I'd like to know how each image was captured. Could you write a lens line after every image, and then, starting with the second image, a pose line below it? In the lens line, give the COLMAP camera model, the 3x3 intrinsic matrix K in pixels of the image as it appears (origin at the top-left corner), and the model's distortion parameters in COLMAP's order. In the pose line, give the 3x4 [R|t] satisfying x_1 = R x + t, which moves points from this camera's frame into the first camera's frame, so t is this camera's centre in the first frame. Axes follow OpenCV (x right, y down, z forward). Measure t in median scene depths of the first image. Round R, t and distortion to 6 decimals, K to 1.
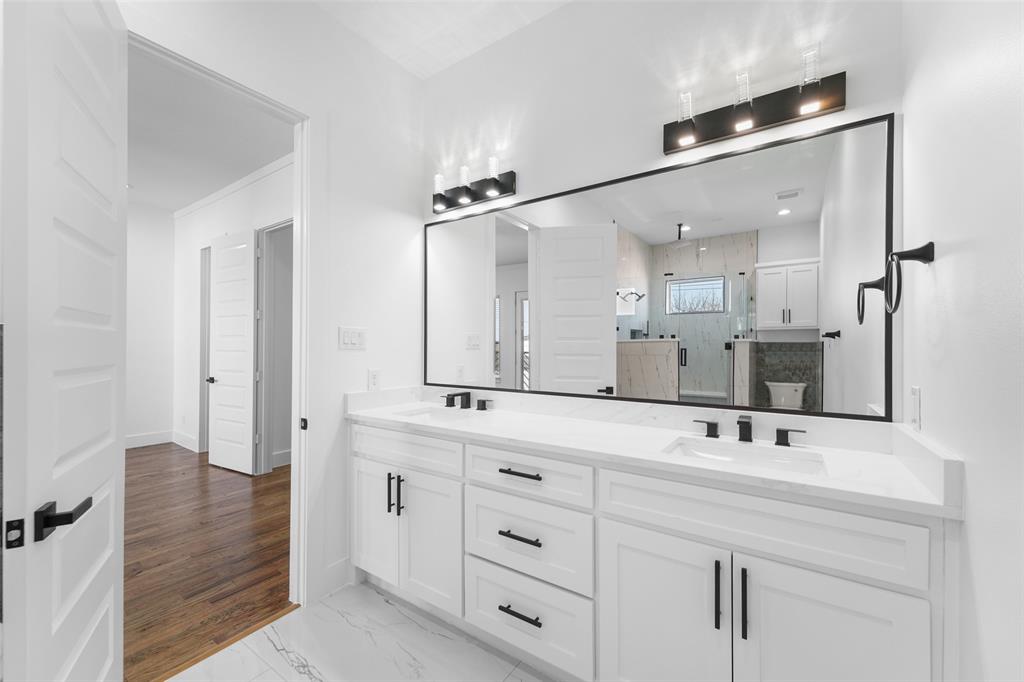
lens RADIAL K [[403.9, 0, 511.9], [0, 403.9, 346.4], [0, 0, 1]] dist [0.004673, -0.000333]
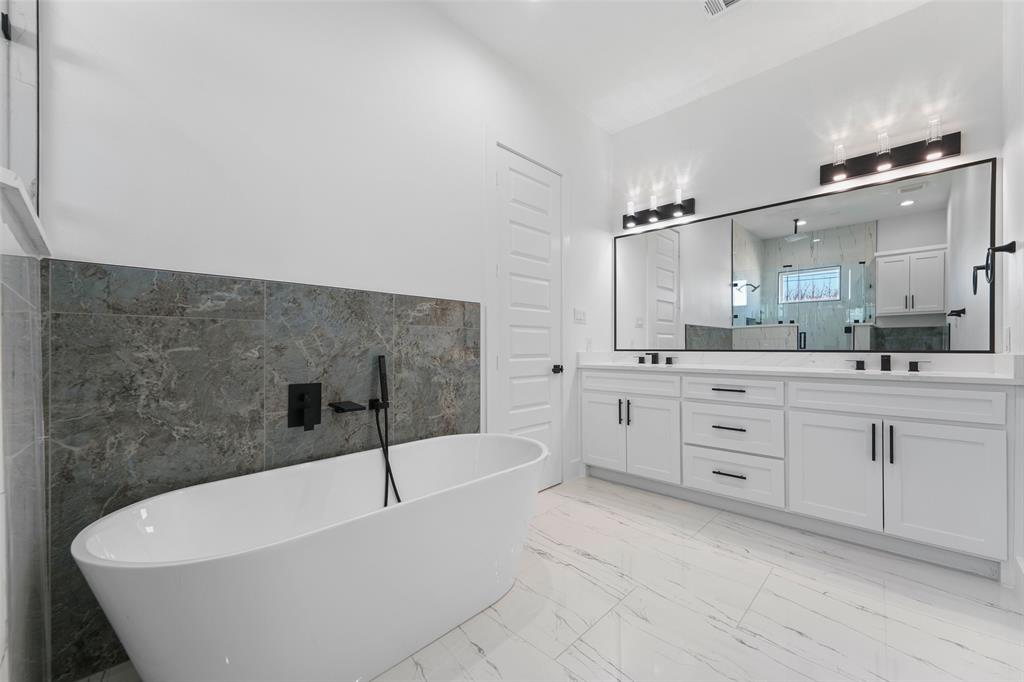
lens RADIAL K [[403.9, 0, 511.9], [0, 403.9, 346.4], [0, 0, 1]] dist [0.004673, -0.000333]
pose [[0.984900, -0.002518, -0.173103, -0.372735], [0.002871, 0.999994, 0.001789, 0.087532], [0.173098, -0.002259, 0.984902, -0.514019]]
